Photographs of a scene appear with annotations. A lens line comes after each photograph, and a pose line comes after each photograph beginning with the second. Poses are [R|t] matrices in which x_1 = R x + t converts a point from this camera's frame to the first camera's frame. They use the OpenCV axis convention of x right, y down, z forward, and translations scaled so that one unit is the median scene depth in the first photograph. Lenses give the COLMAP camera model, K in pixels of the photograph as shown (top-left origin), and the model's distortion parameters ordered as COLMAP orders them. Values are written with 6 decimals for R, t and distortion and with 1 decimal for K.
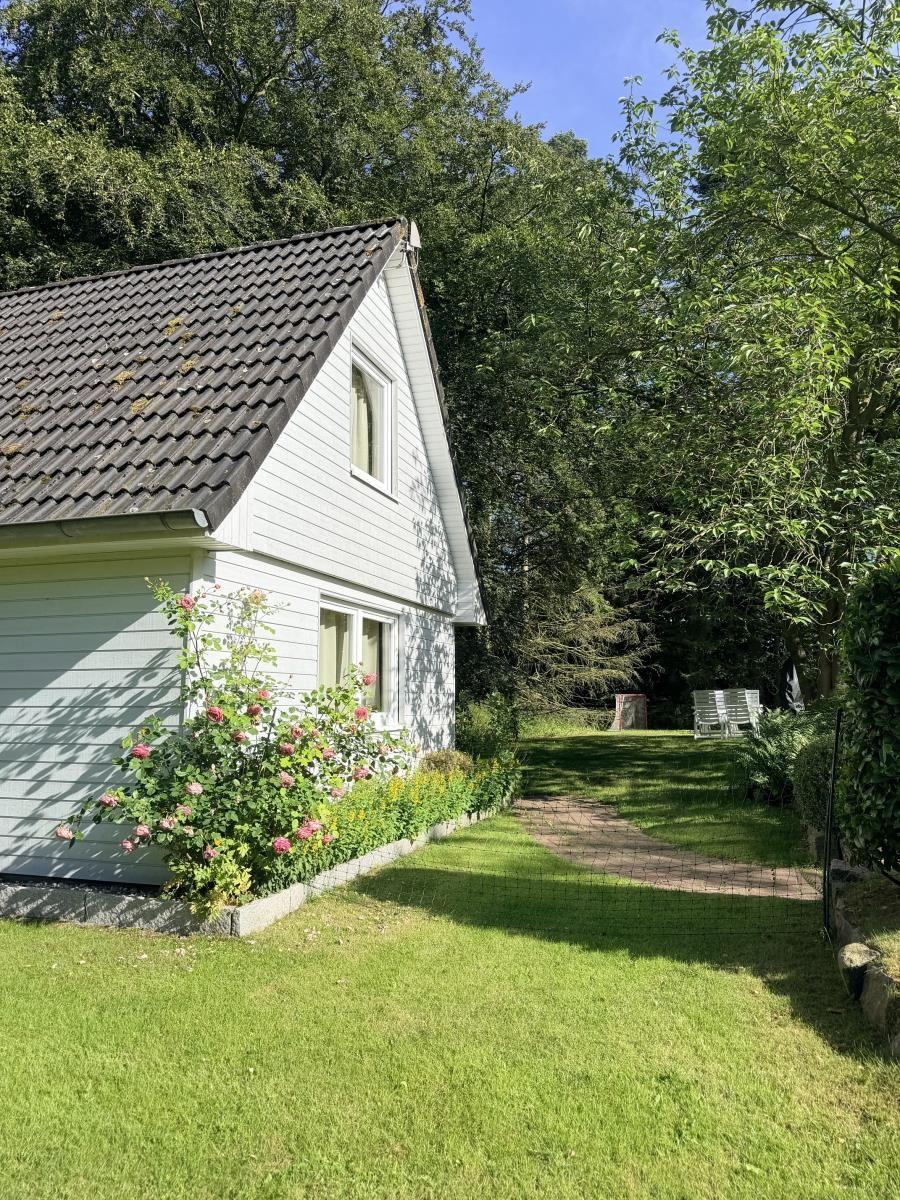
lens RADIAL K [[842.3, 0, 450.0], [0, 842.3, 600.0], [0, 0, 1]] dist [0.122786, -0.208047]
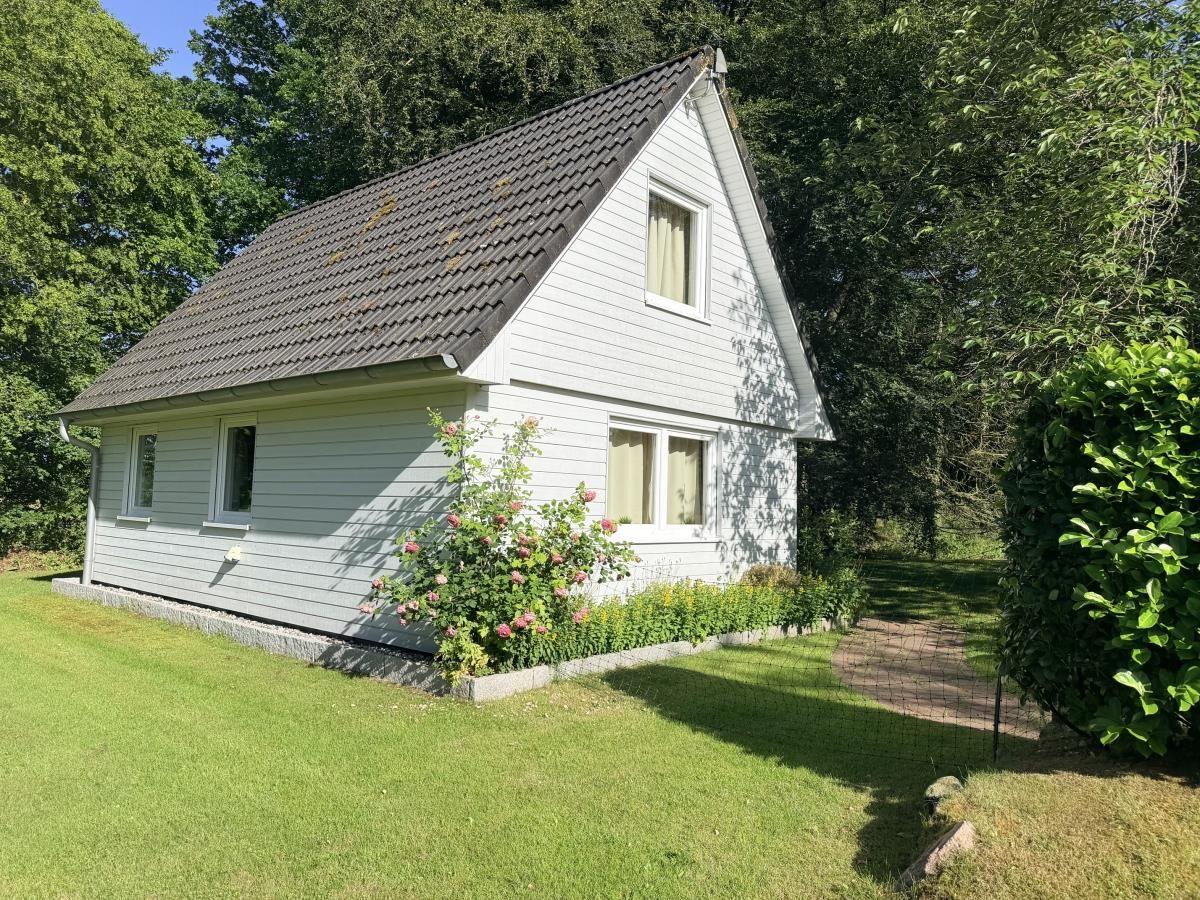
lens RADIAL K [[842.3, 0, 582.7], [0, 842.3, 446.9], [0, 0, 1]] dist [0.122786, -0.208047]
pose [[0.916374, -0.001614, -0.400321, 0.277028], [0.019604, 0.998973, 0.040848, -0.014297], [0.399844, -0.045280, 0.915464, -0.029599]]
